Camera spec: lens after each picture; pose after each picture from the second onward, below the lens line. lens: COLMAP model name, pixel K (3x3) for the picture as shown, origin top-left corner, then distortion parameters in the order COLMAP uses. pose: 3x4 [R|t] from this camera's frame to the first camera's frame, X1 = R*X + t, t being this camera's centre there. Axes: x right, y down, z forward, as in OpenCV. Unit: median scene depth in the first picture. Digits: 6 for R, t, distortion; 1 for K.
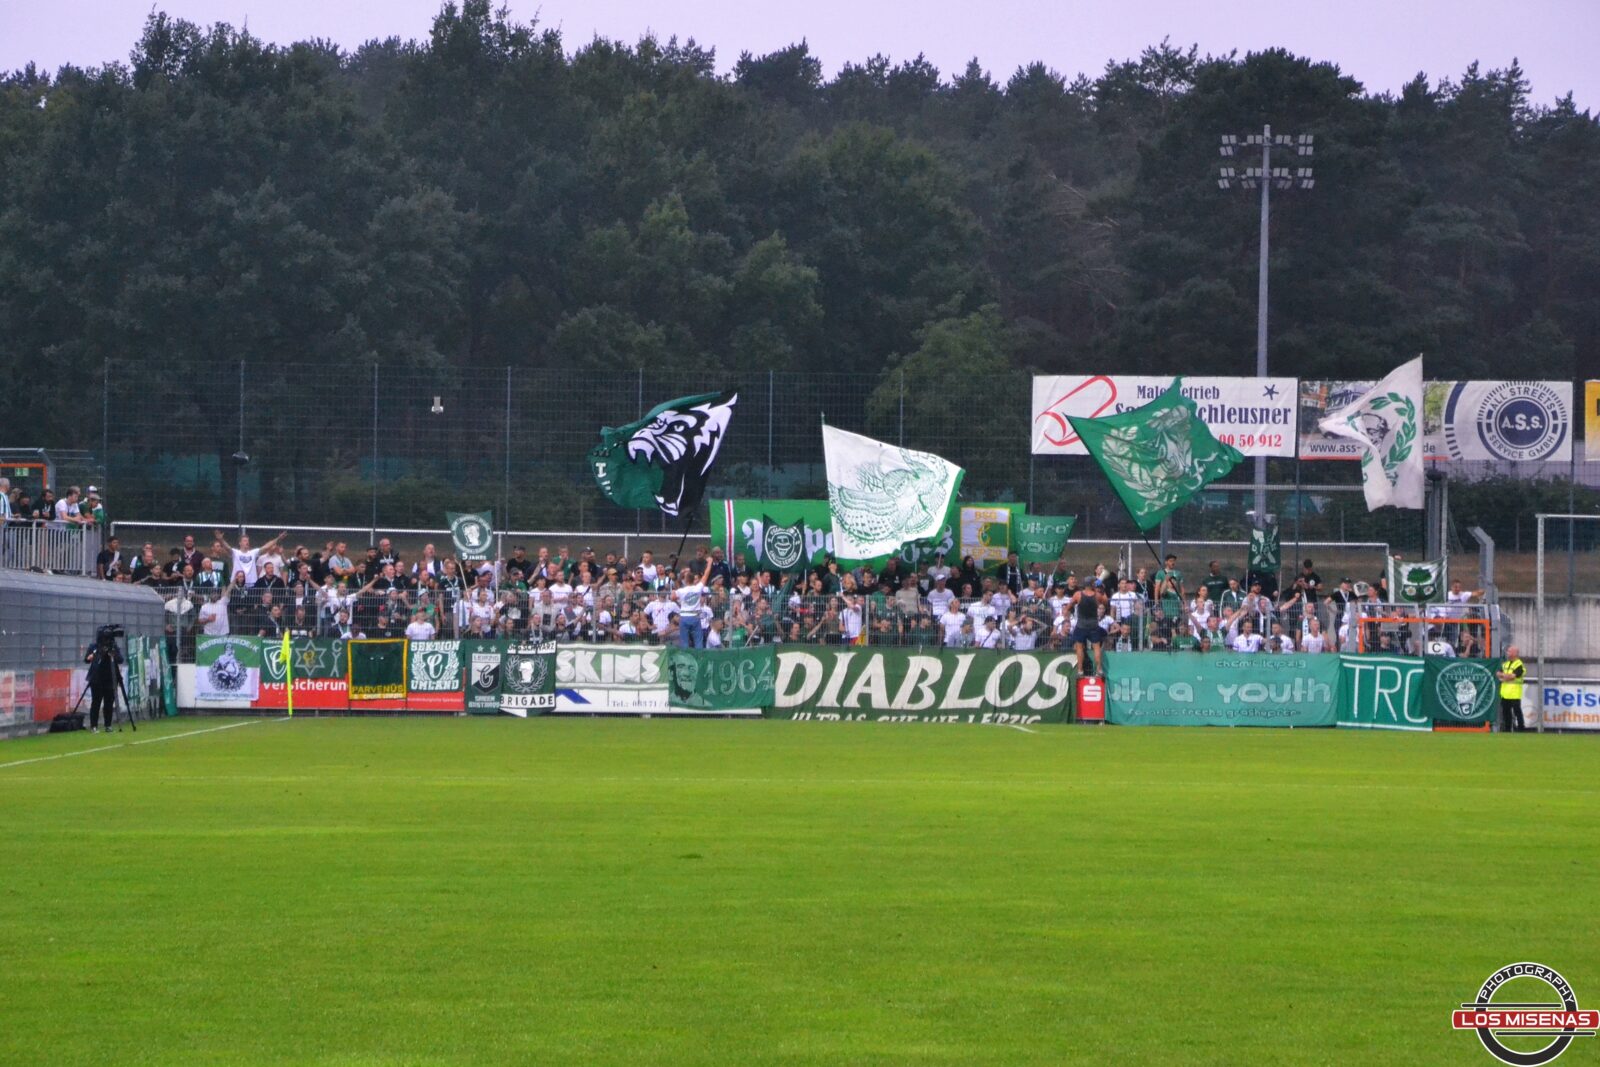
lens RADIAL K [[5513.7, 0, 805.0], [0, 5513.7, 555.5], [0, 0, 1]] dist [1.211572, 0.000000]
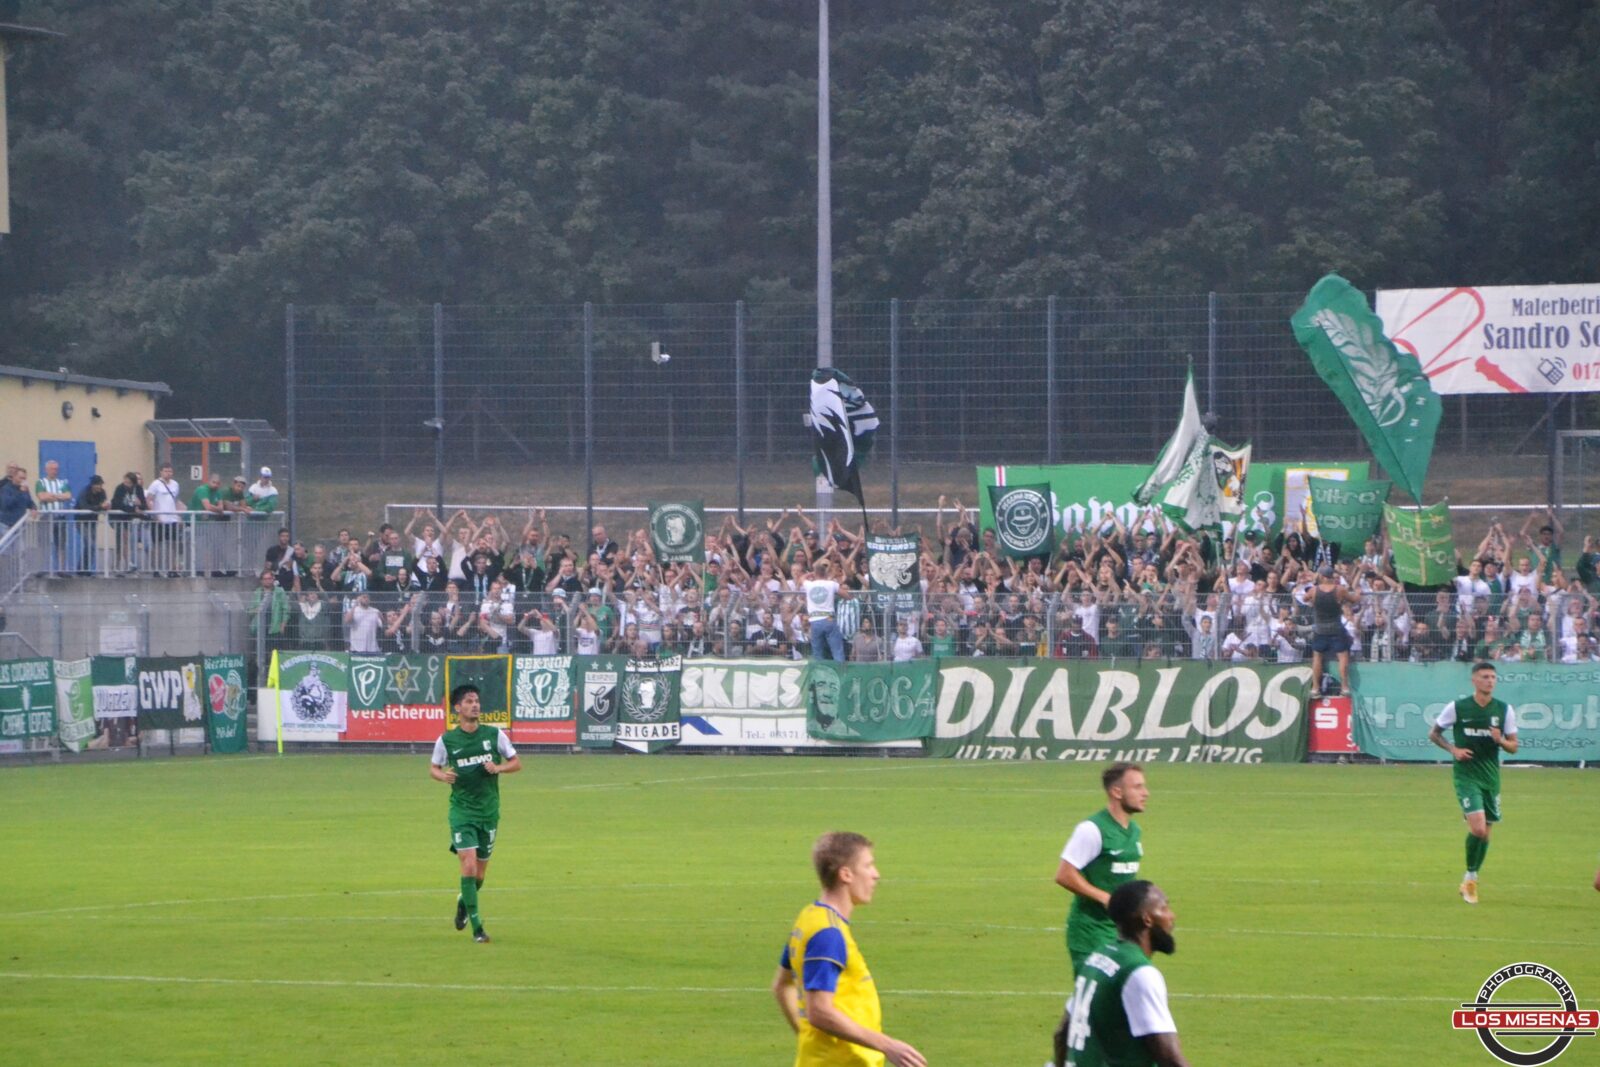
lens RADIAL K [[8091.9, 0, 826.0], [0, 8091.9, 607.6], [0, 0, 1]] dist [2.357702, 0.000000]
pose [[0.907932, -0.011536, -0.418959, 0.456068], [0.020022, 0.999674, 0.015866, -0.009182], [0.418639, -0.022794, 0.907867, -0.037370]]
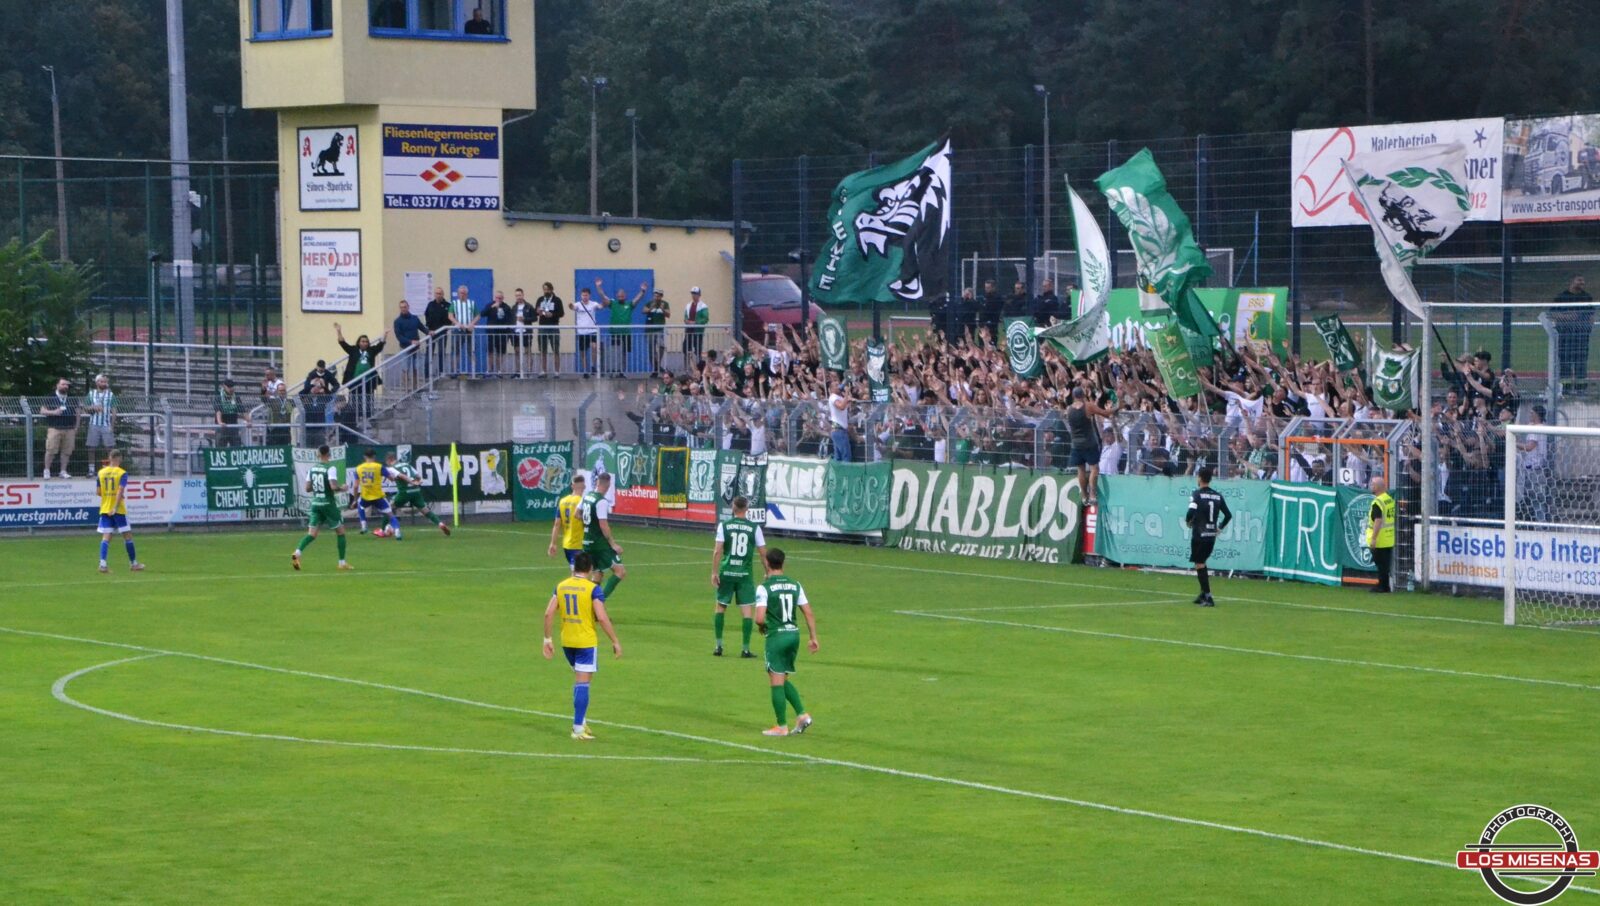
lens RADIAL K [[4737.8, 0, 846.7], [0, 4737.8, 538.9], [0, 0, 1]] dist [1.021899, 0.000000]
pose [[0.509631, 0.031156, -0.859829, 0.653344], [0.024449, 0.998416, 0.050669, -0.010270], [0.860046, -0.046844, 0.508062, 0.601524]]
